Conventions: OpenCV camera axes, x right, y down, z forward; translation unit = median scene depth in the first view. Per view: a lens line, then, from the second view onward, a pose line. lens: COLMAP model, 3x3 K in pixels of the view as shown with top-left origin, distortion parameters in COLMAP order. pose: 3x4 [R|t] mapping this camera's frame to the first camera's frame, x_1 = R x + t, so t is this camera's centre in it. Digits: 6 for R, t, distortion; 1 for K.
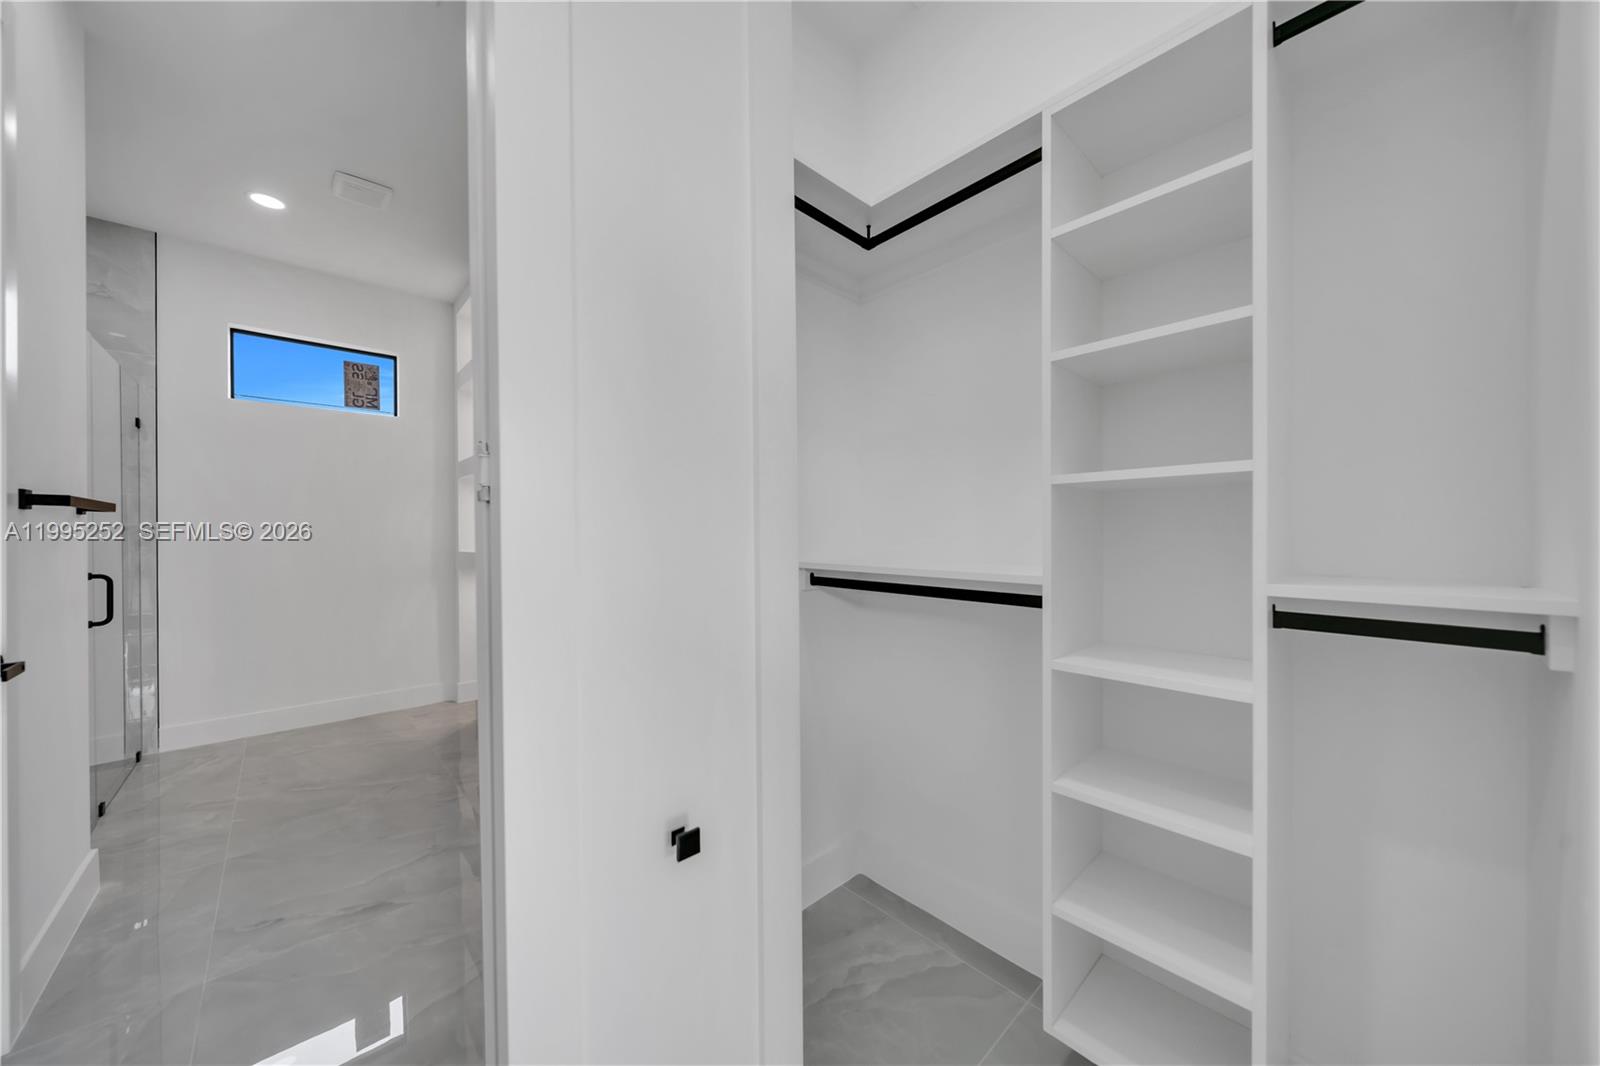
lens RADIAL K [[553.0, 0, 803.3], [0, 553.0, 537.2], [0, 0, 1]] dist [-0.000912, -0.001081]
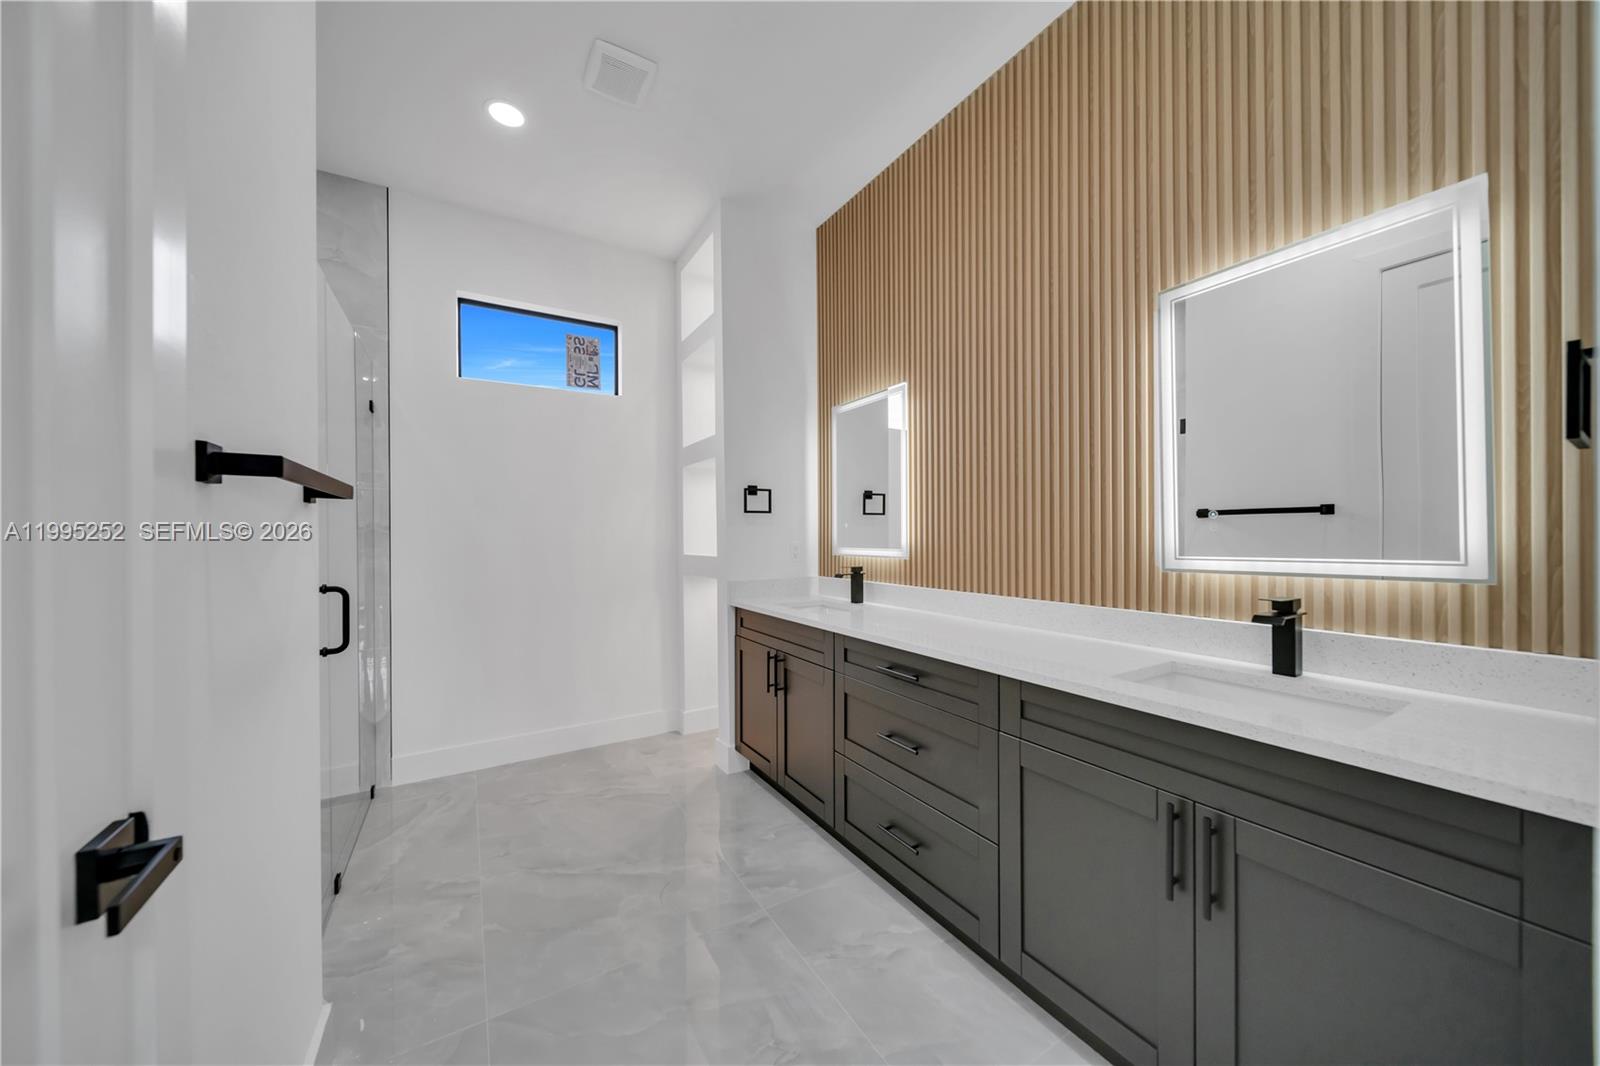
lens RADIAL K [[553.0, 0, 804.8], [0, 553.0, 536.9], [0, 0, 1]] dist [-0.000912, -0.001081]
pose [[0.979080, -0.001783, -0.203469, -0.356712], [0.001745, 0.999998, -0.000363, -0.000121], [0.203469, 0.000000, 0.979081, 0.282010]]
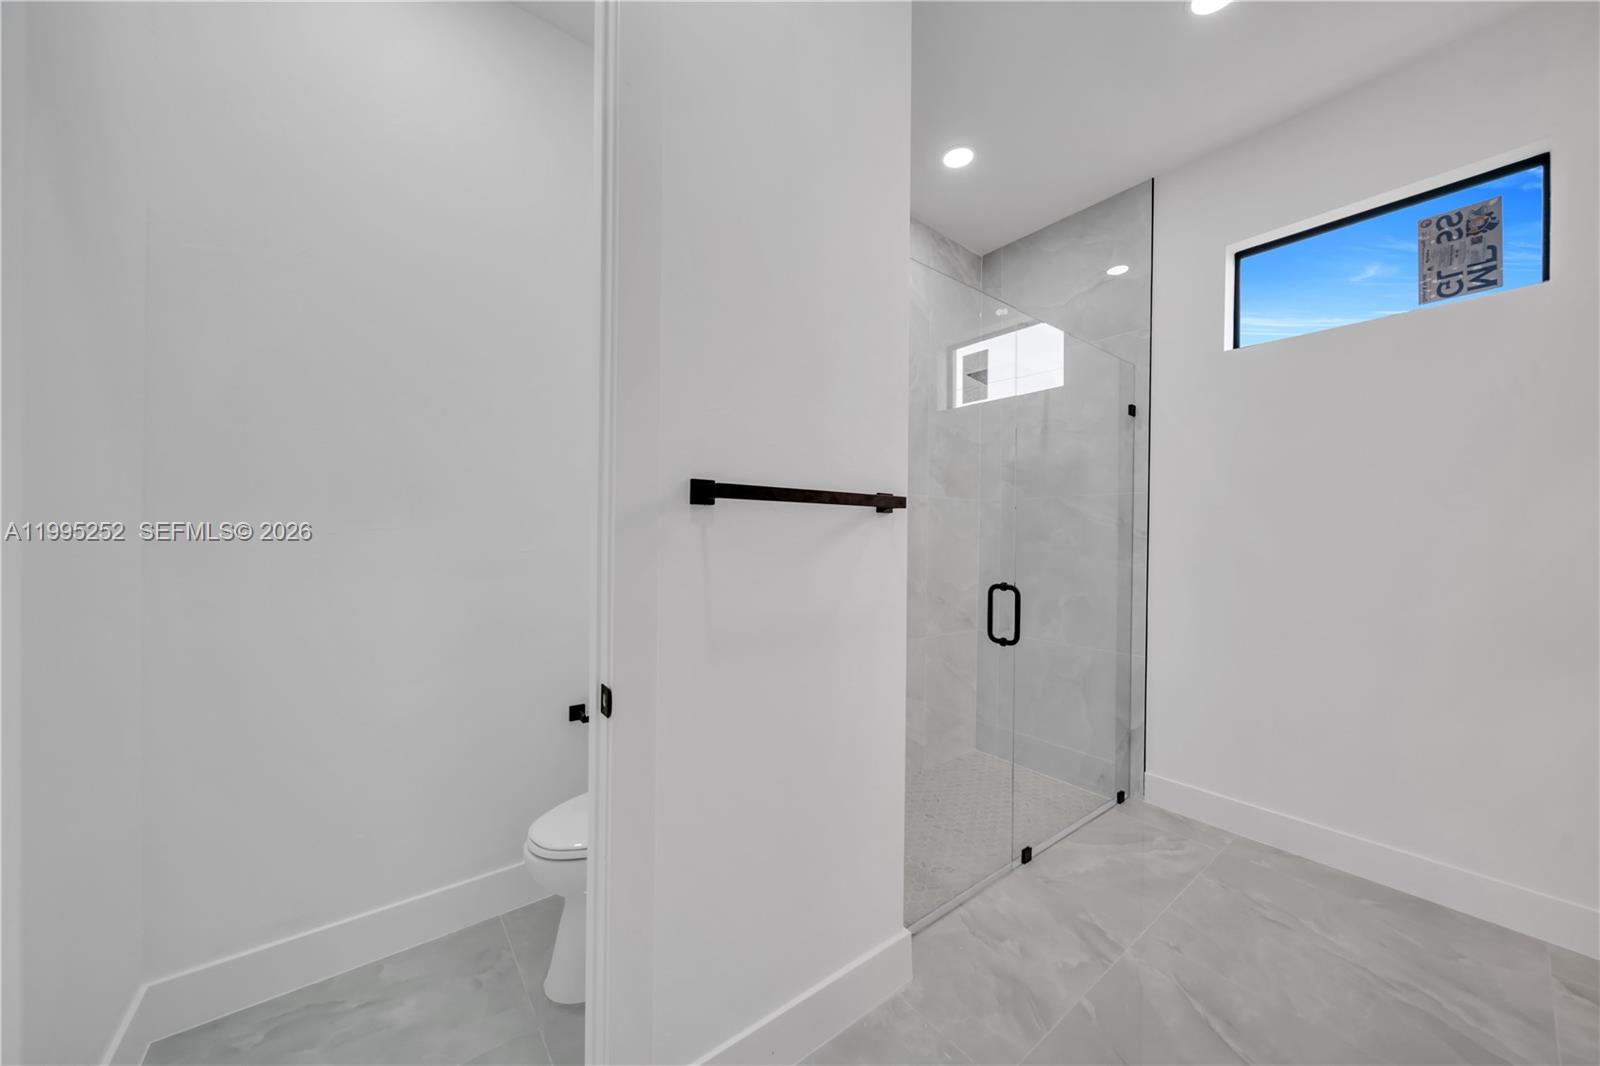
lens RADIAL K [[553.0, 0, 793.4], [0, 553.0, 536.6], [0, 0, 1]] dist [-0.000912, -0.001081]
pose [[-0.097242, 0.002553, -0.995257, -0.290184], [-0.015501, 0.999872, 0.004079, -0.004561], [0.995140, 0.015824, -0.097190, 0.552157]]
